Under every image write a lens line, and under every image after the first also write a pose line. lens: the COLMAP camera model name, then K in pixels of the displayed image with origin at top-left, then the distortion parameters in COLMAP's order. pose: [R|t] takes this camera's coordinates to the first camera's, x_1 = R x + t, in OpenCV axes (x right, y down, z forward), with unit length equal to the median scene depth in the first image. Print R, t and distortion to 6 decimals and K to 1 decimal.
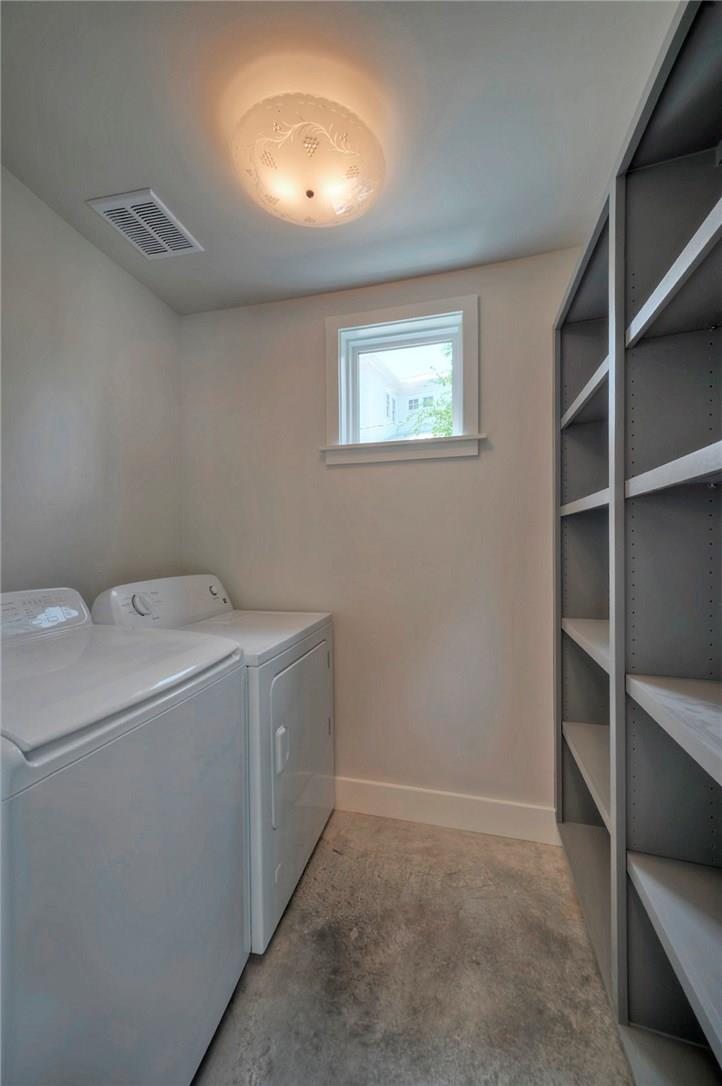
lens RADIAL K [[399.4, 0, 361.0], [0, 399.4, 543.0], [0, 0, 1]] dist [-0.000895, -0.000030]
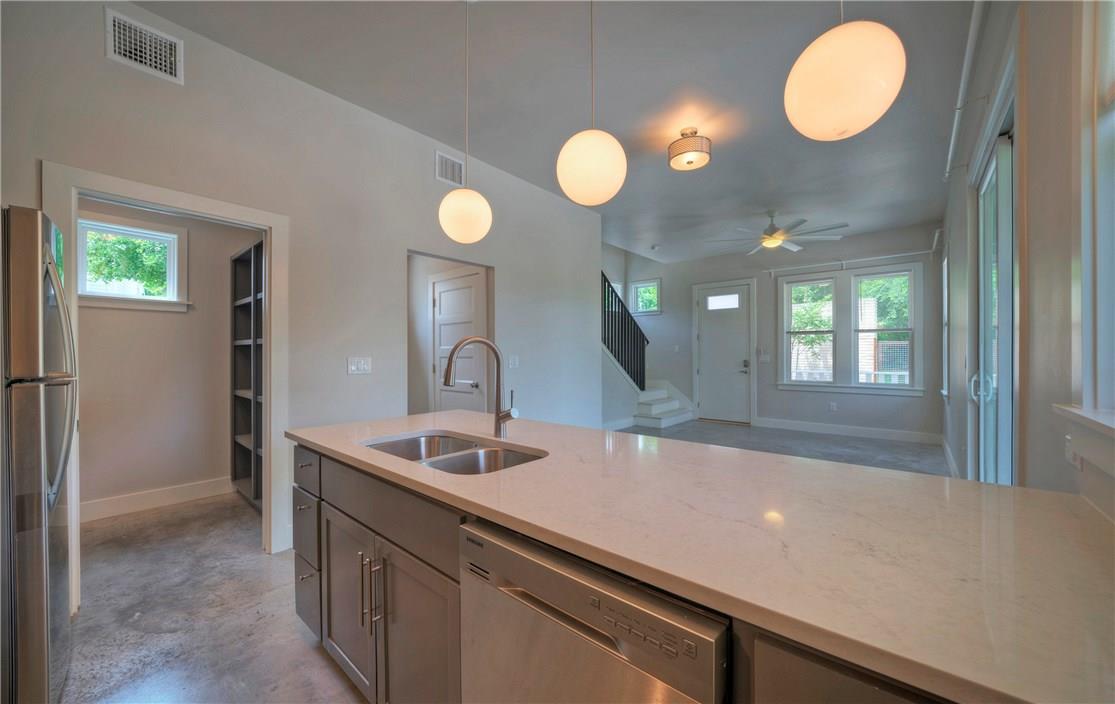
lens RADIAL K [[415.8, 0, 557.5], [0, 415.8, 352.0], [0, 0, 1]] dist [-0.001140, -0.000127]
pose [[0.443535, 0.008274, 0.896219, -0.804734], [0.005729, 0.999911, -0.012067, 0.012135], [-0.896239, 0.010487, 0.443448, -1.700800]]
